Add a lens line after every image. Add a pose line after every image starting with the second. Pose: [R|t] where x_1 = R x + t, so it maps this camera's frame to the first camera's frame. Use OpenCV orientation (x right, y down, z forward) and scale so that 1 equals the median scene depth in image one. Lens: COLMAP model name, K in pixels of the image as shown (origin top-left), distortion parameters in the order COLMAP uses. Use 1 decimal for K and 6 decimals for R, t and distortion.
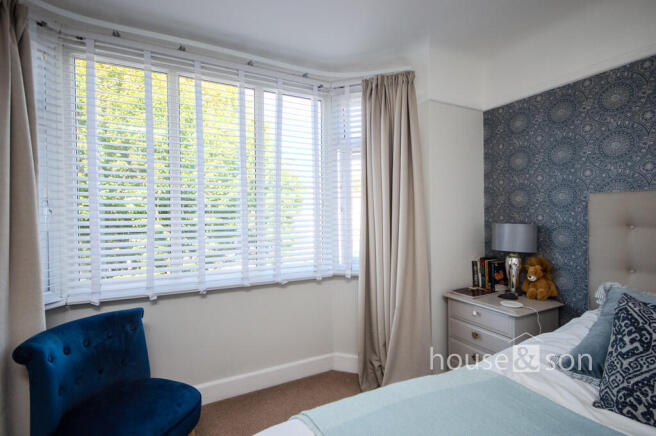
lens RADIAL K [[316.4, 0, 328.0], [0, 316.4, 218.0], [0, 0, 1]] dist [0.000216, 0.000138]
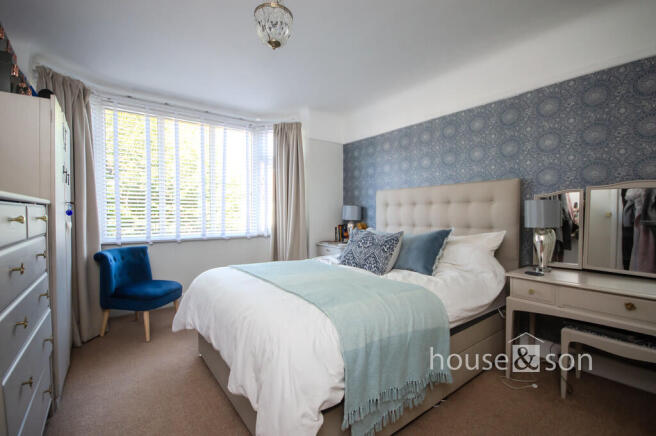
lens RADIAL K [[296.5, 0, 328.0], [0, 296.5, 218.0], [0, 0, 1]] dist [0.001502, 0.000243]
pose [[0.986433, 0.008106, 0.163963, 0.146269], [-0.010148, 0.999881, 0.011616, 0.069757], [-0.163849, -0.013122, 0.986398, -0.726100]]
